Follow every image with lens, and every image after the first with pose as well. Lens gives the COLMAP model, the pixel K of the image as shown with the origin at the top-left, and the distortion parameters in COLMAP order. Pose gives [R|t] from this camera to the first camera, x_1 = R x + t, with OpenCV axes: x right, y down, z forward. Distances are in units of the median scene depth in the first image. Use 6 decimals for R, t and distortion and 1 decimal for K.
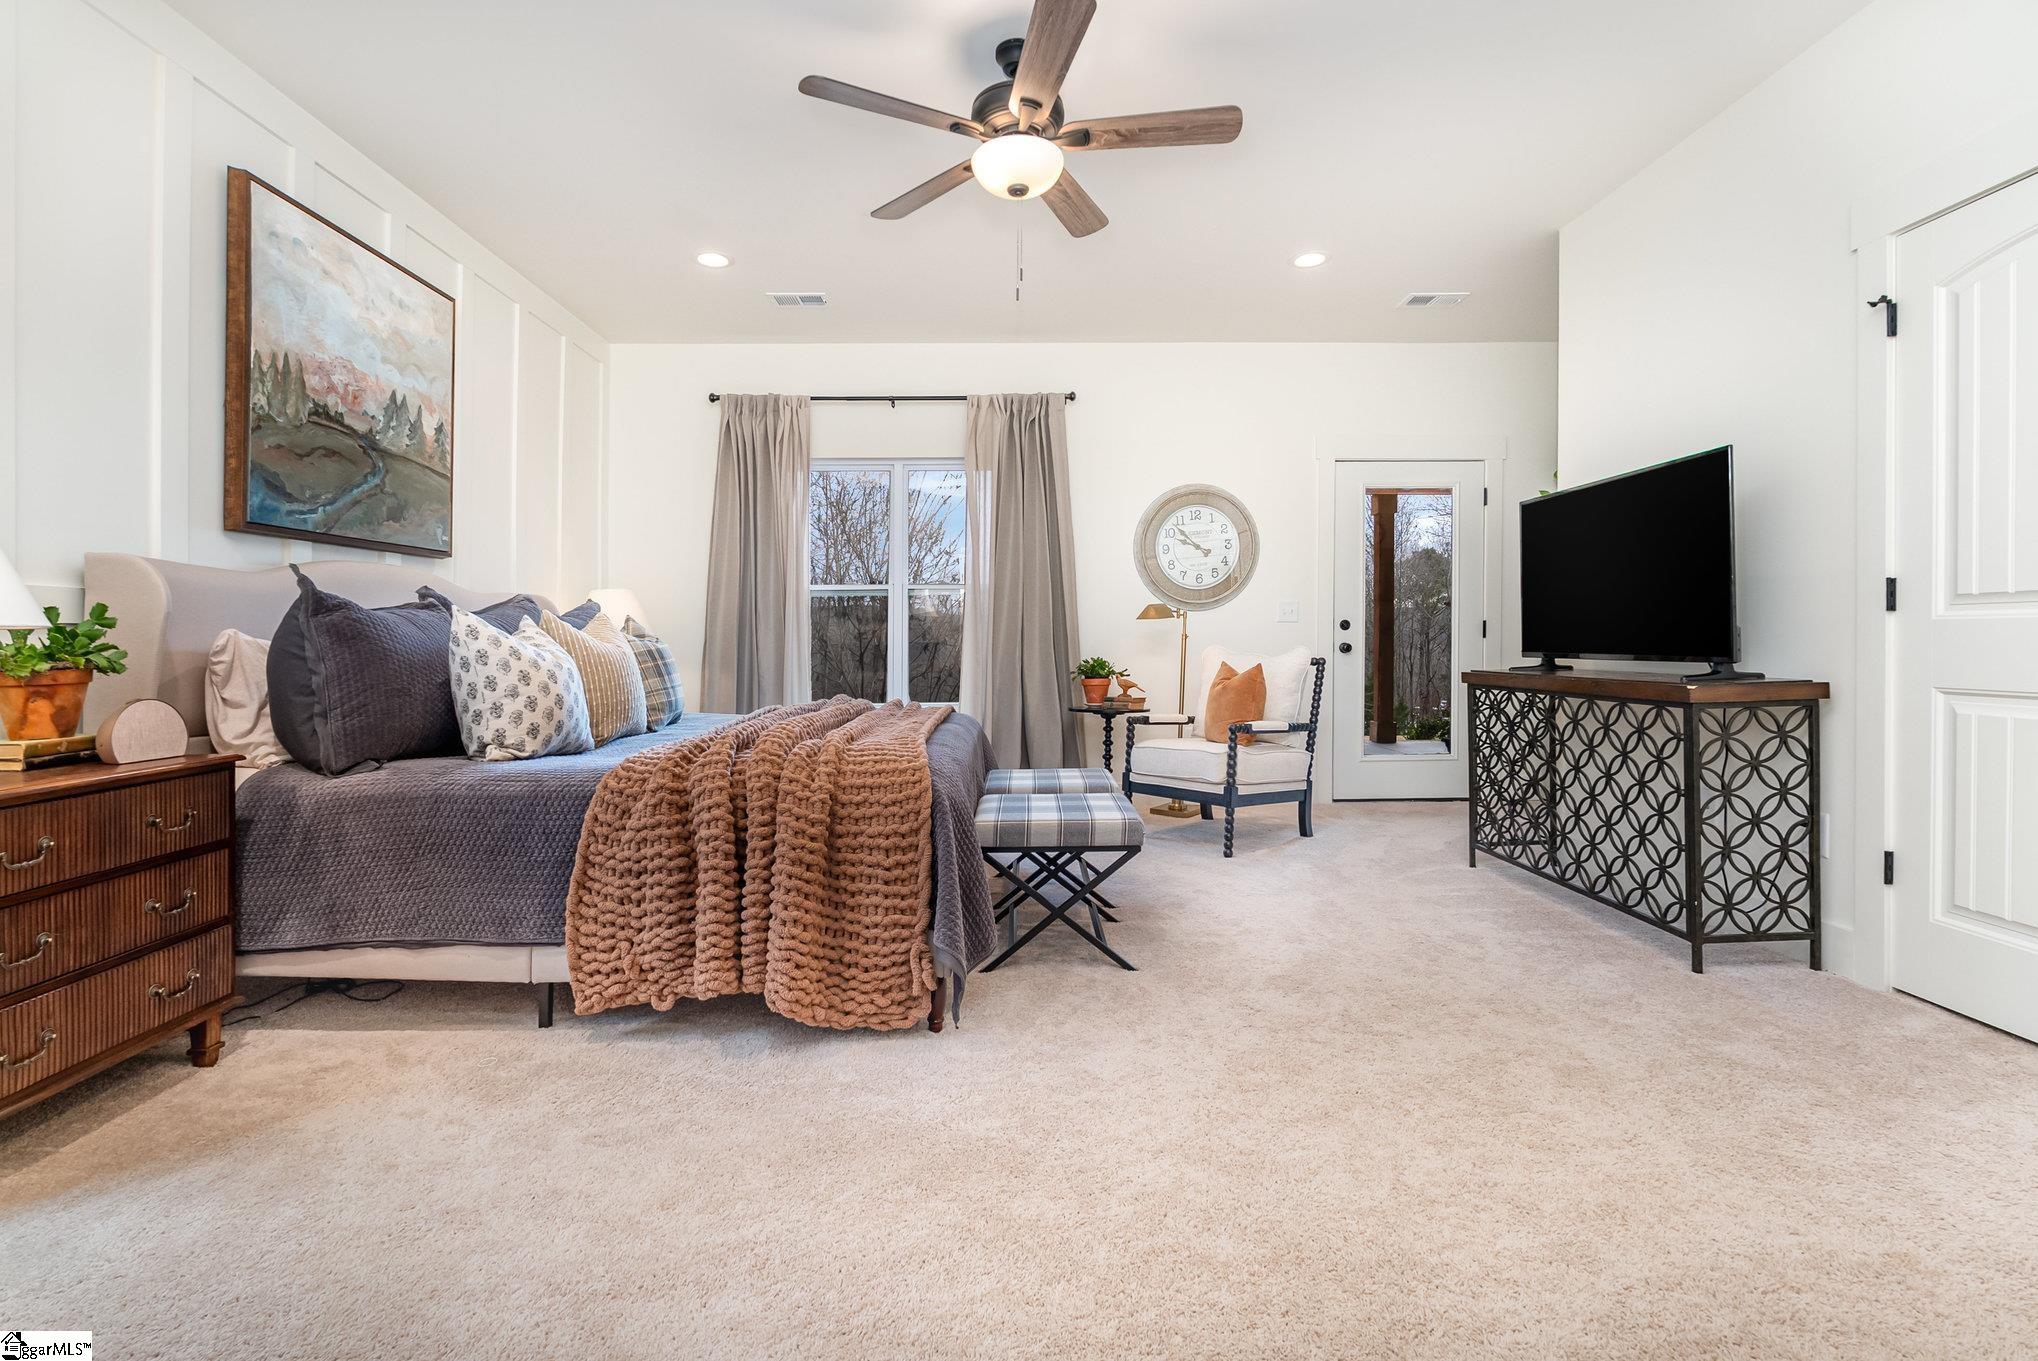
lens RADIAL K [[908.9, 0, 1022.6], [0, 908.9, 653.4], [0, 0, 1]] dist [-0.000225, 0.000040]
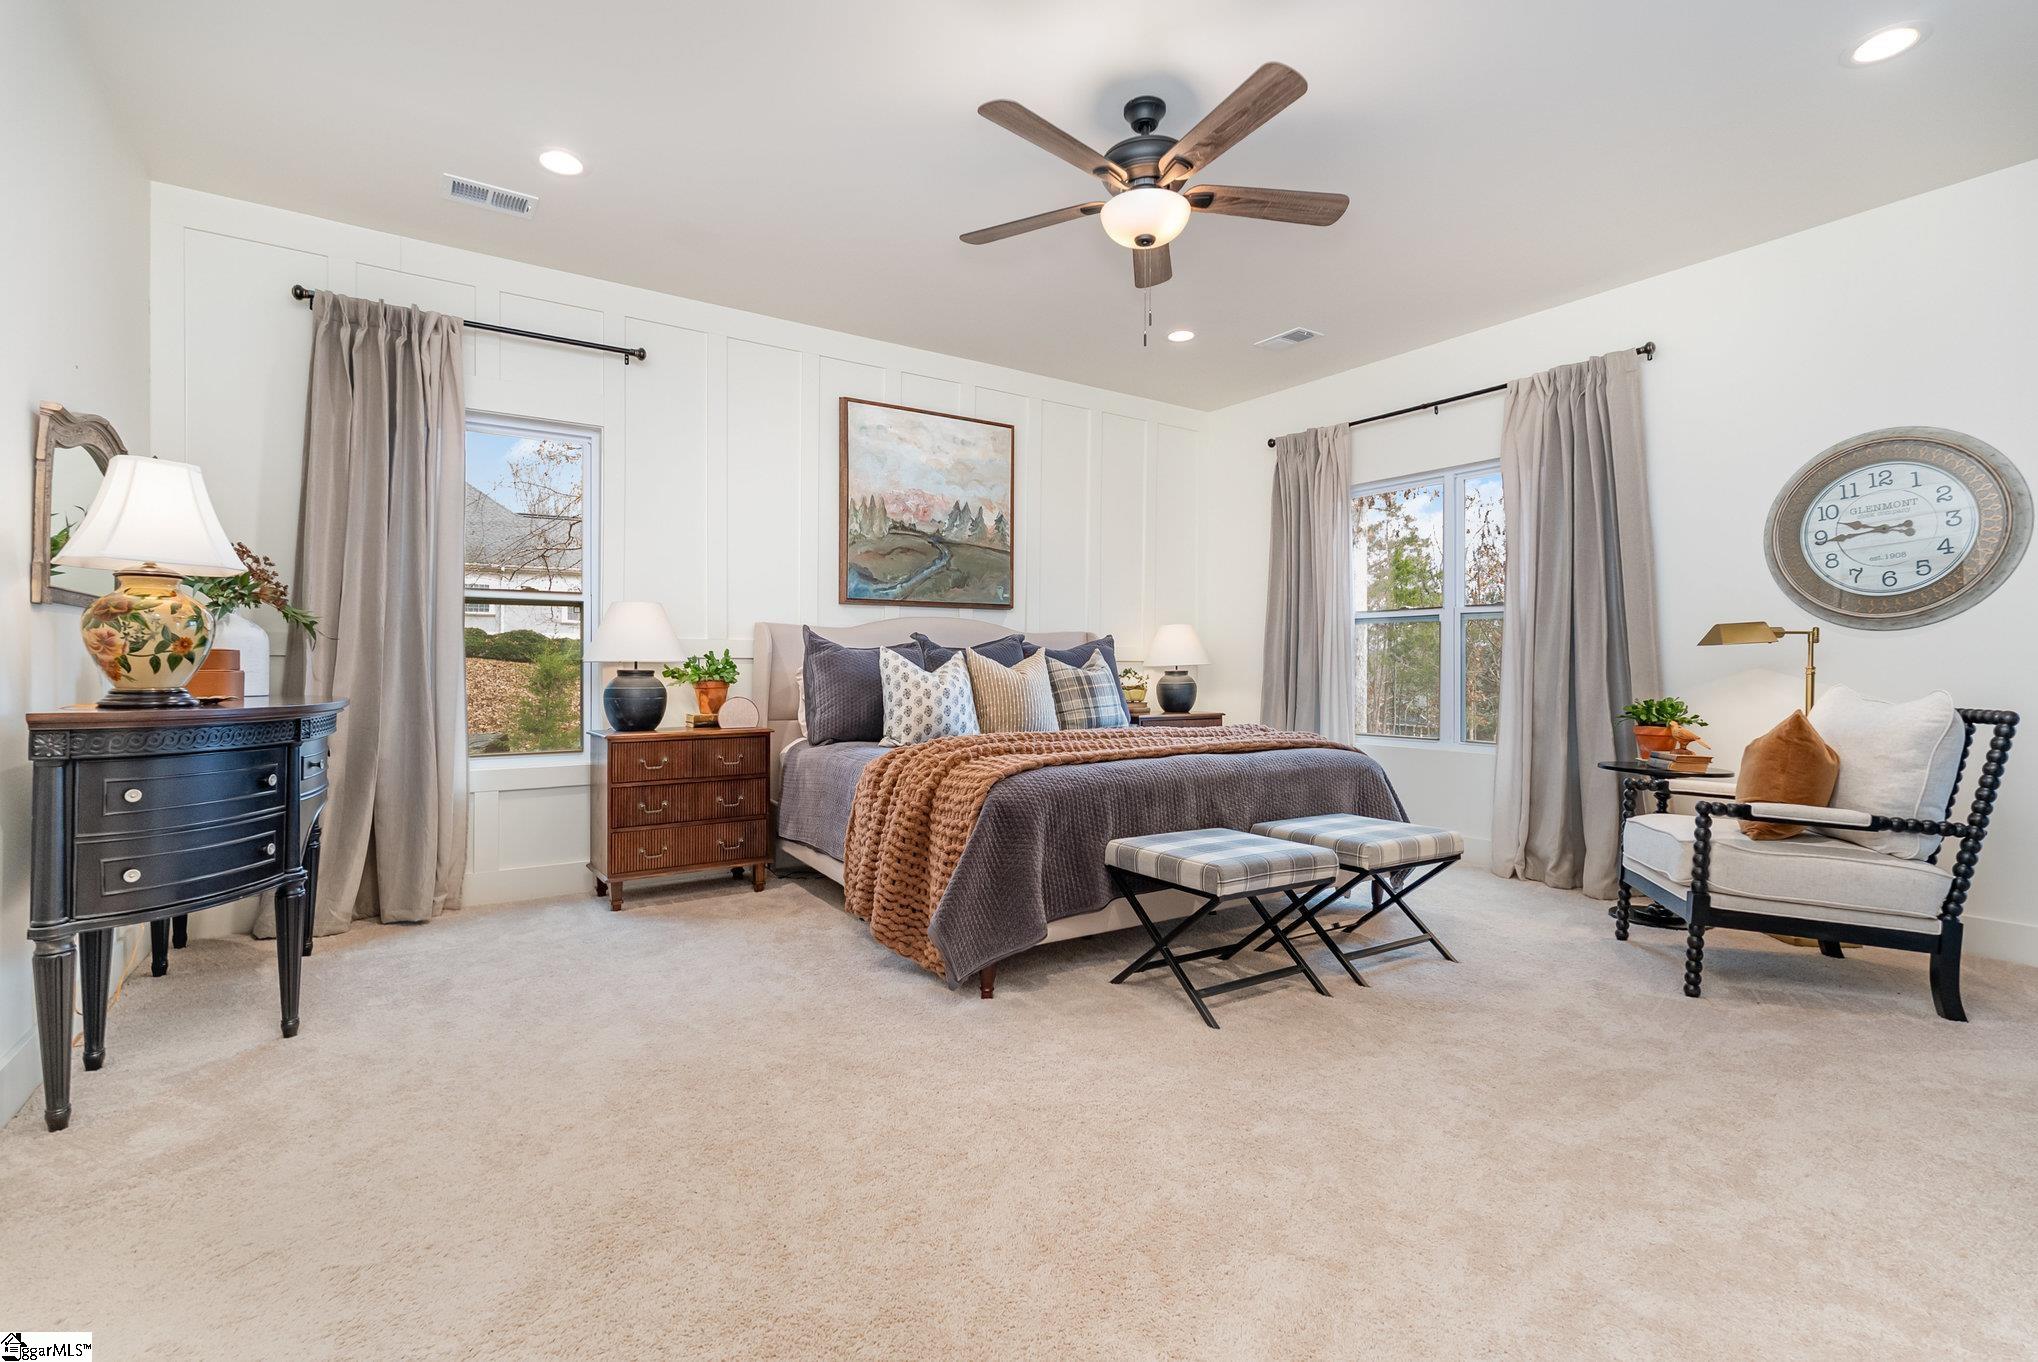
lens RADIAL K [[944.6, 0, 1070.9], [0, 944.6, 678.0], [0, 0, 1]] dist [0.000256, -0.000449]
pose [[0.561574, 0.020055, -0.827183, 0.707614], [-0.018966, 0.999756, 0.011363, -0.017300], [0.827209, 0.009307, 0.561817, 0.275267]]
